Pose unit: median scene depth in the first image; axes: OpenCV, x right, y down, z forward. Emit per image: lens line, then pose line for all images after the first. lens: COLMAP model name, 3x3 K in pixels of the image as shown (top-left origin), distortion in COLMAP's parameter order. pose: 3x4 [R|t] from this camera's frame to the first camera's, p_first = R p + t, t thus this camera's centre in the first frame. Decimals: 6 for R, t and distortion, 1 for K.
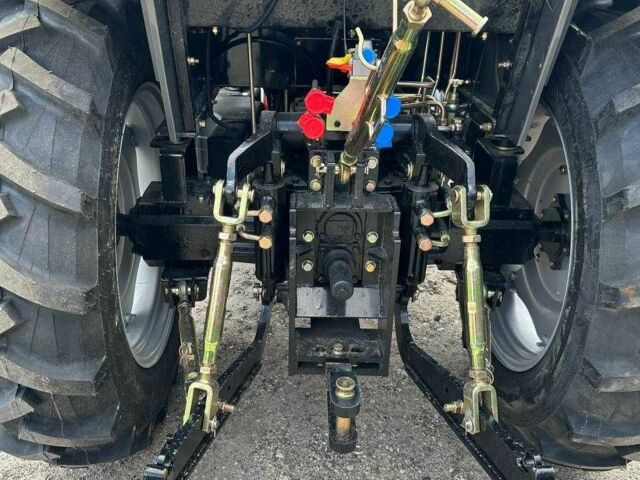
lens RADIAL K [[616.4, 0, 311.4], [0, 616.4, 237.6], [0, 0, 1]] dist [0.183657, -0.408298]
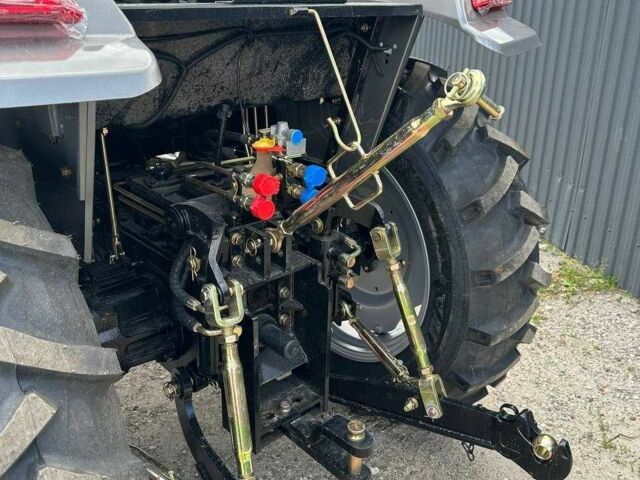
lens RADIAL K [[616.4, 0, 311.4], [0, 616.4, 237.6], [0, 0, 1]] dist [0.183657, -0.408298]
pose [[0.738263, -0.264949, 0.620298, -0.590397], [0.282723, 0.956491, 0.072057, -0.183048], [-0.612401, 0.122176, 0.781049, 0.147603]]
